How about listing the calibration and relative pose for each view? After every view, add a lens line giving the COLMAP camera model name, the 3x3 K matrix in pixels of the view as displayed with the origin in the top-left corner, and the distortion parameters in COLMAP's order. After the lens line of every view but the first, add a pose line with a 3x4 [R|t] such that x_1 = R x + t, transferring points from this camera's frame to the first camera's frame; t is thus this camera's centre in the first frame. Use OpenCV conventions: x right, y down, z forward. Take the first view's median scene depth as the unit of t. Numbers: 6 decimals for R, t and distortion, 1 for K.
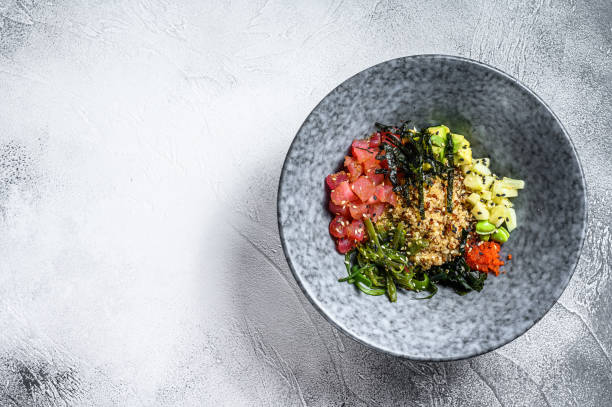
lens RADIAL K [[971.2, 0, 304.3], [0, 971.2, 205.2], [0, 0, 1]] dist [0.036695, 0.000000]
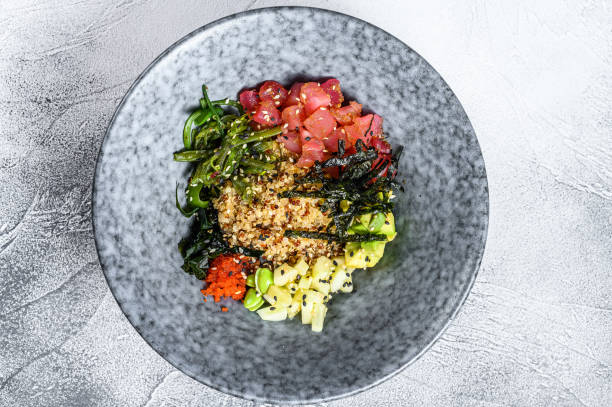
lens RADIAL K [[971.2, 0, 308.1], [0, 971.2, 202.6], [0, 0, 1]] dist [0.036695, 0.000000]
pose [[-0.042605, 0.997558, -0.055346, 0.168943], [-0.999034, -0.043136, -0.008429, -0.003448], [-0.010796, 0.054933, 0.998432, 0.221026]]
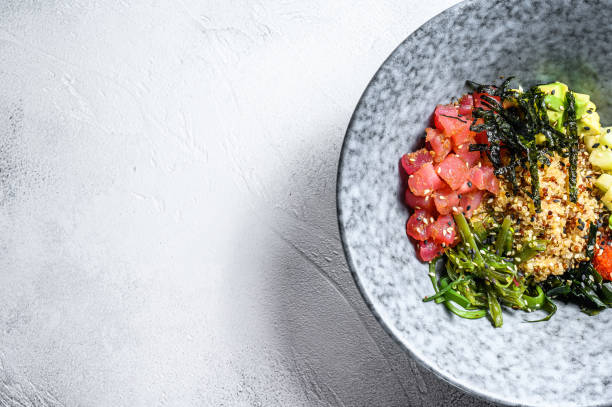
lens RADIAL K [[971.2, 0, 308.6], [0, 971.2, 202.5], [0, 0, 1]] dist [0.036695, 0.000000]
pose [[0.999582, -0.026363, -0.011897, -0.038917], [0.026473, 0.999607, 0.009180, -0.003907], [0.011650, -0.009491, 0.999887, 0.276647]]
